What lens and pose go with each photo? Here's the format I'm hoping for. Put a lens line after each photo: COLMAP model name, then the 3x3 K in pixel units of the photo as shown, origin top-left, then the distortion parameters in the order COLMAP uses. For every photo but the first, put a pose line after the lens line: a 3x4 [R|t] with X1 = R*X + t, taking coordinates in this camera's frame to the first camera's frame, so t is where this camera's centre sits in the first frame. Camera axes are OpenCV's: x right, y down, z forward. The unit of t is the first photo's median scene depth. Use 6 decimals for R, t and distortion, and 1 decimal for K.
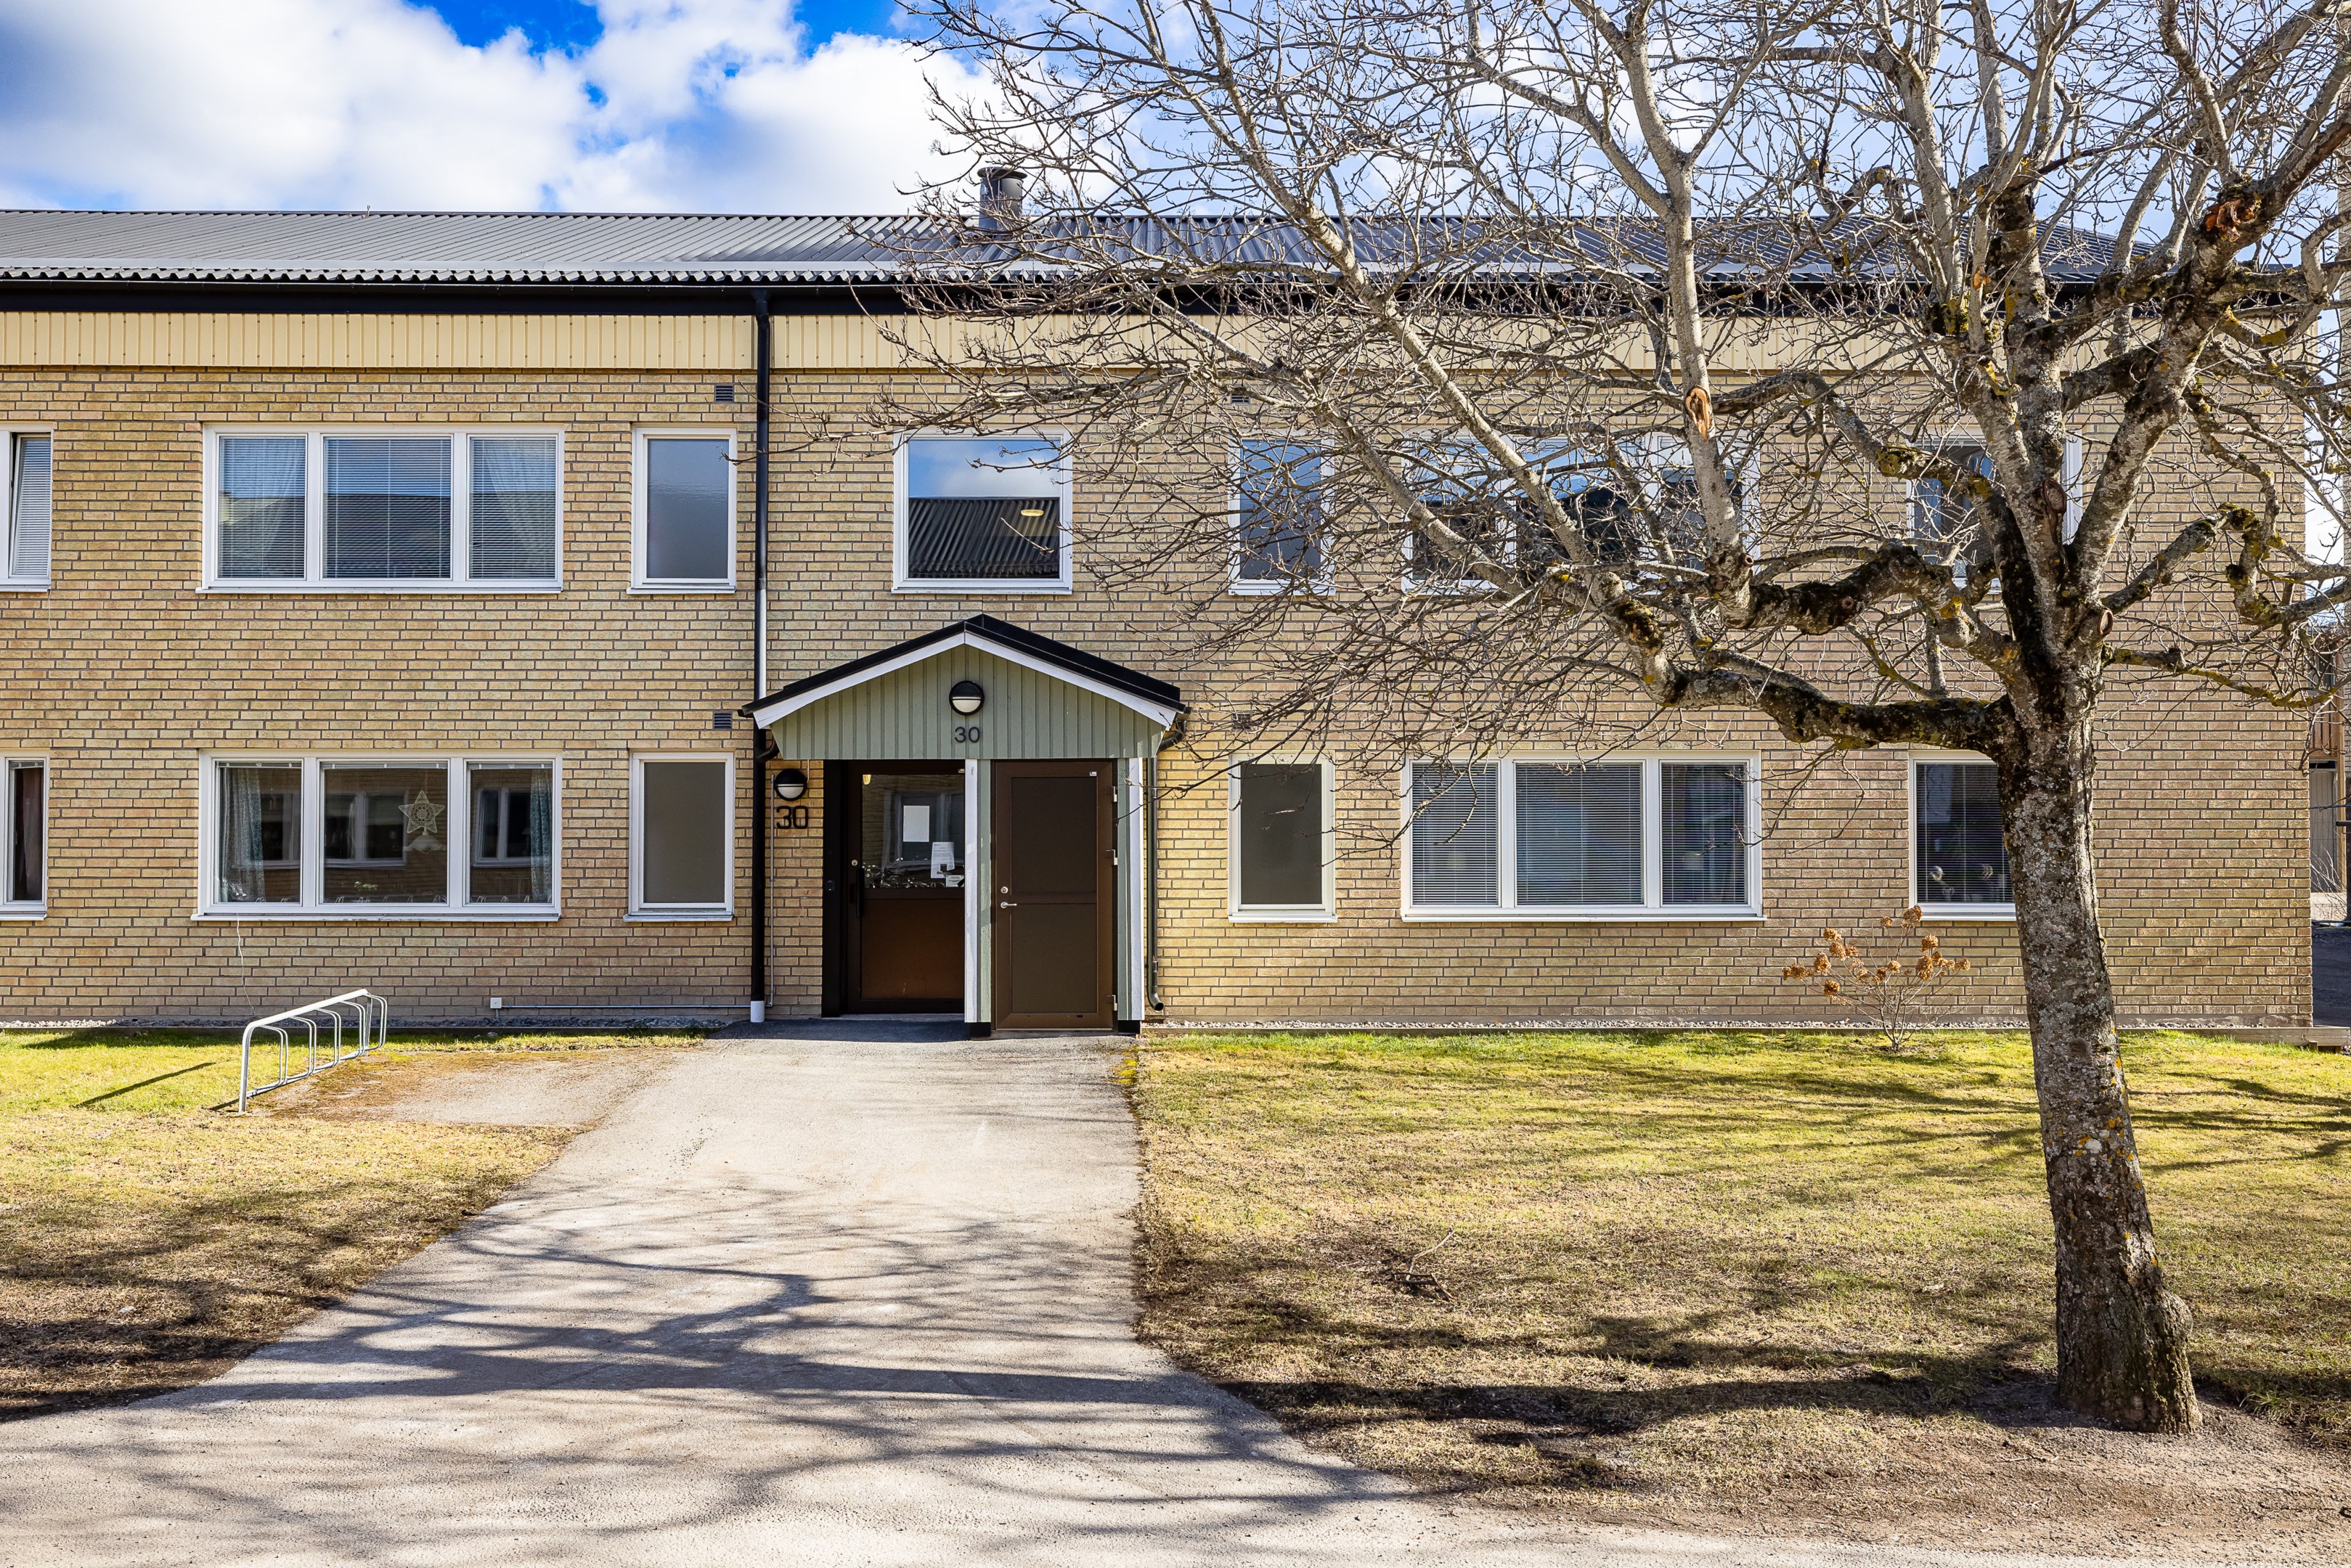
lens RADIAL K [[1970.4, 0, 1175.7], [0, 1970.4, 784.0], [0, 0, 1]] dist [-0.004175, 0.001952]
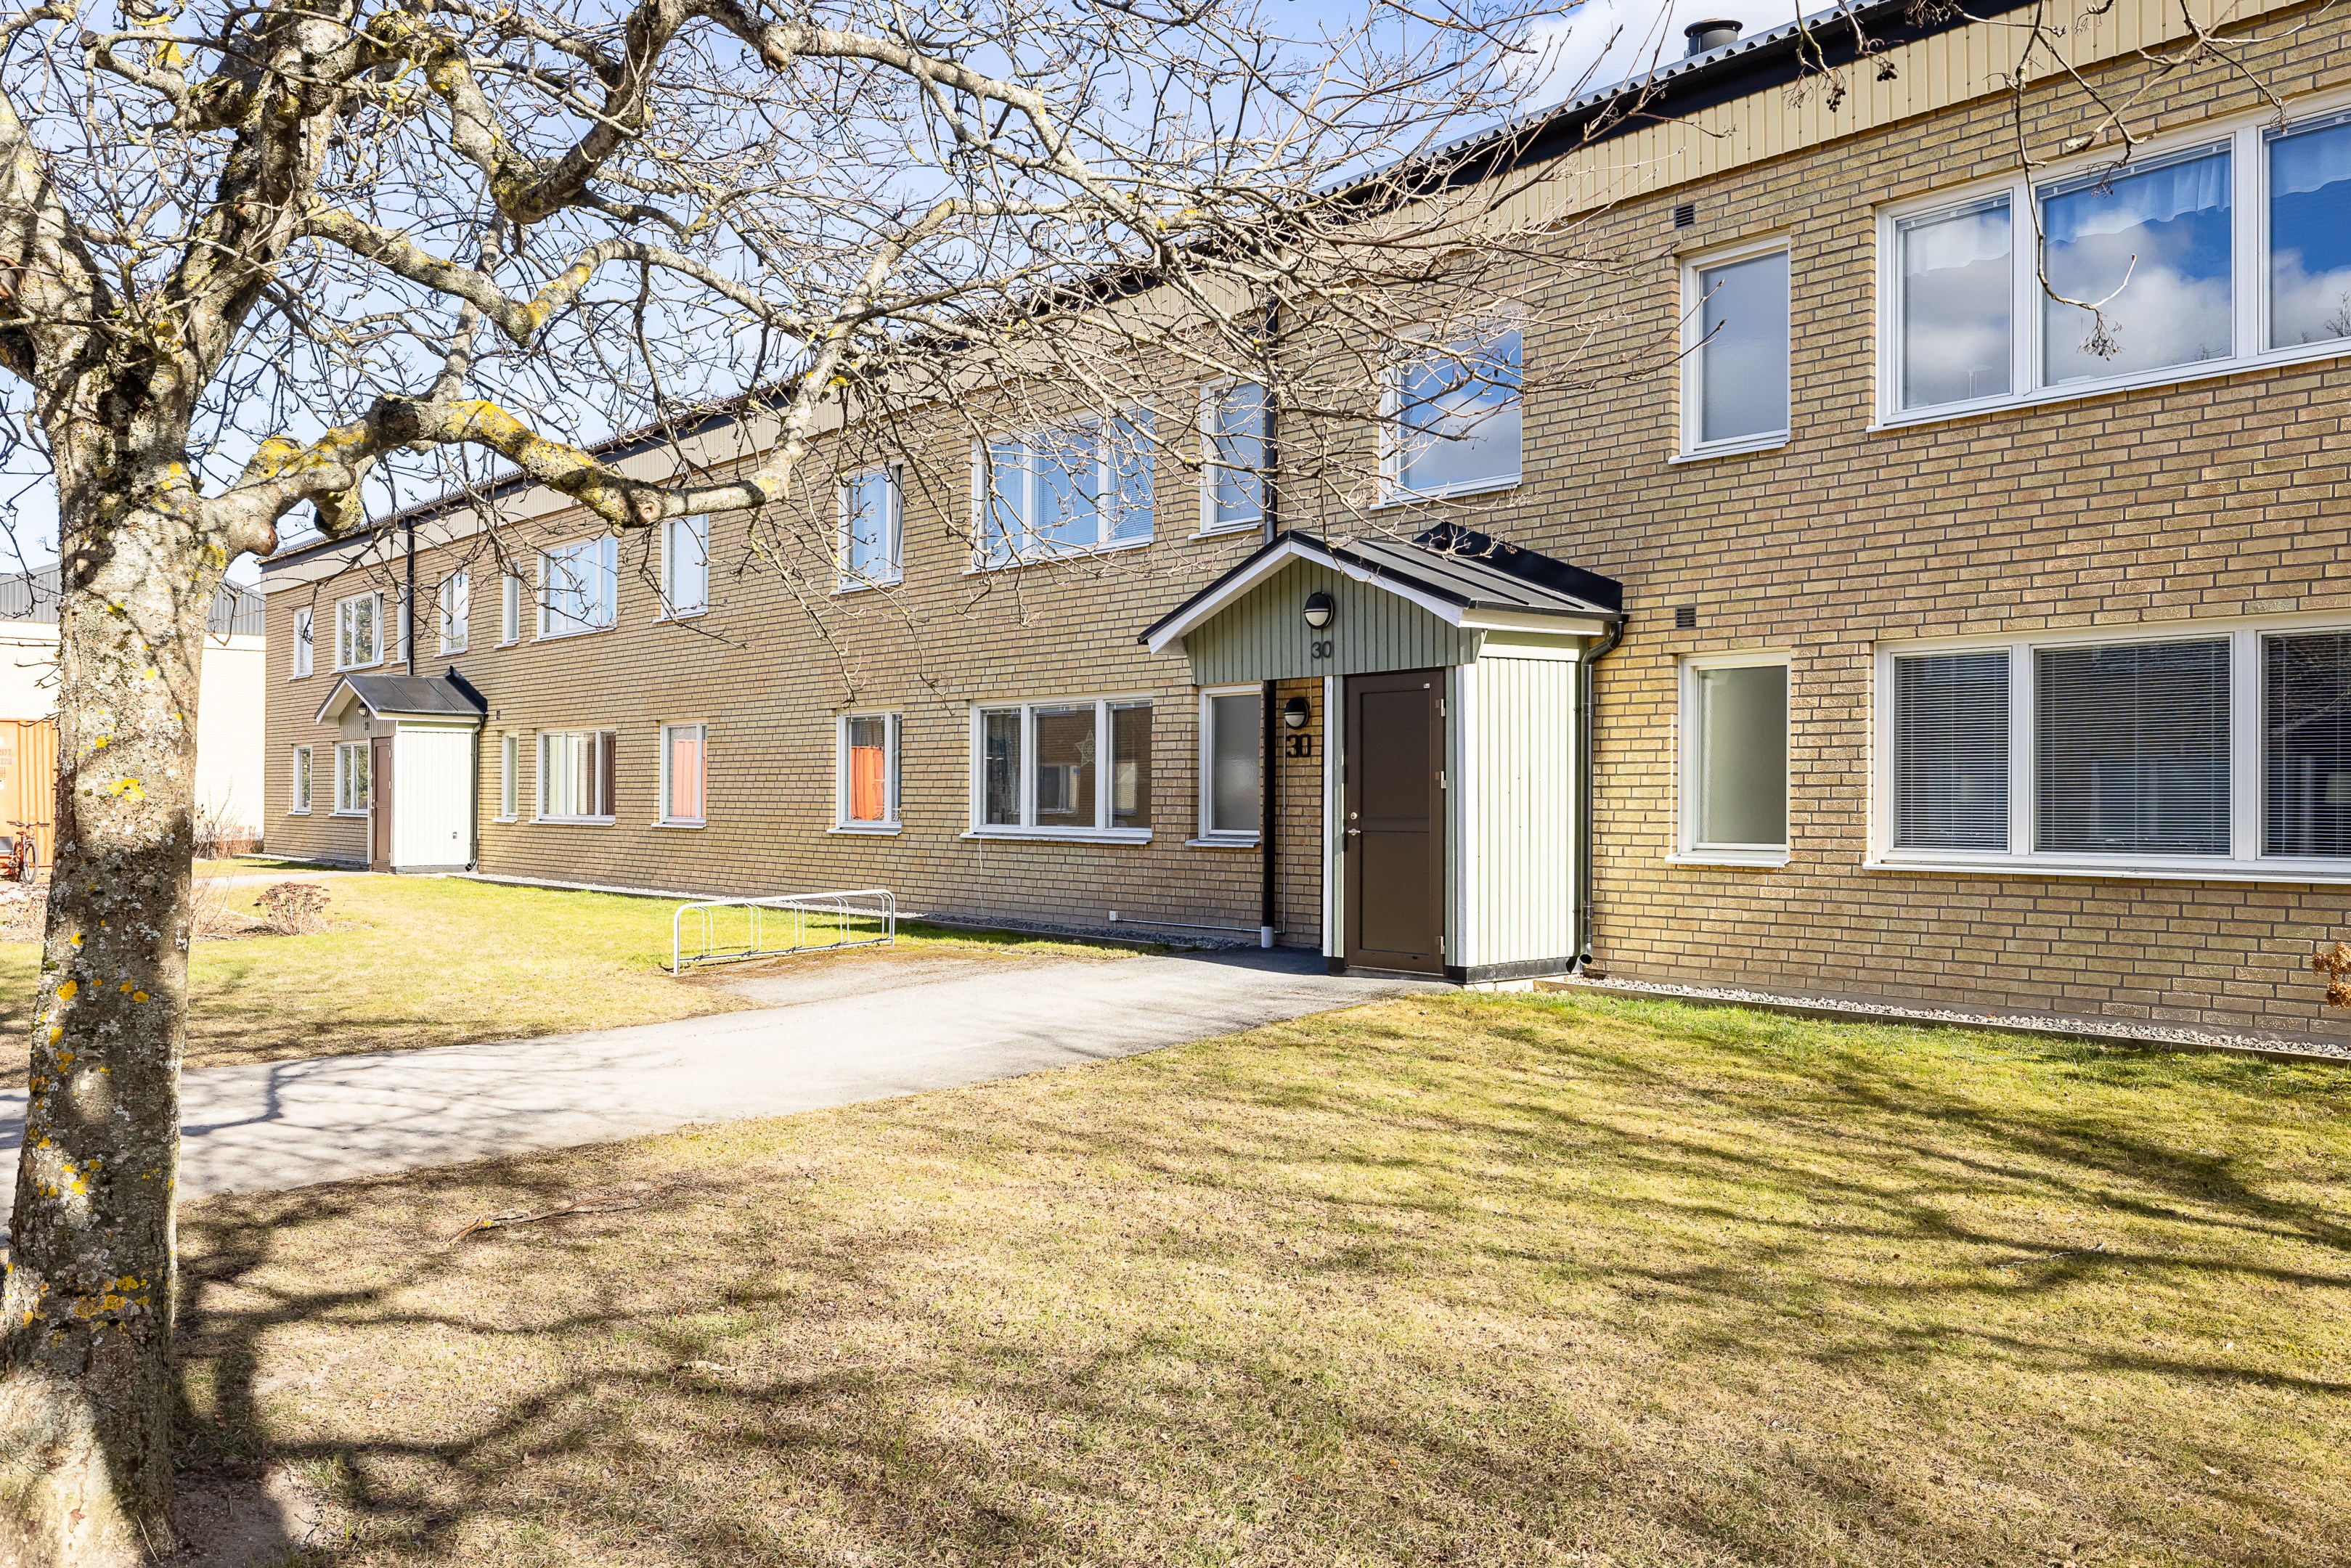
lens RADIAL K [[1745.6, 0, 1175.7], [0, 1745.6, 785.7], [0, 0, 1]] dist [-0.004306, -0.000409]
pose [[0.683808, -0.001627, -0.729660, 0.417401], [0.010943, 0.999908, 0.008025, 0.029805], [0.729580, -0.013472, 0.683763, 0.353260]]
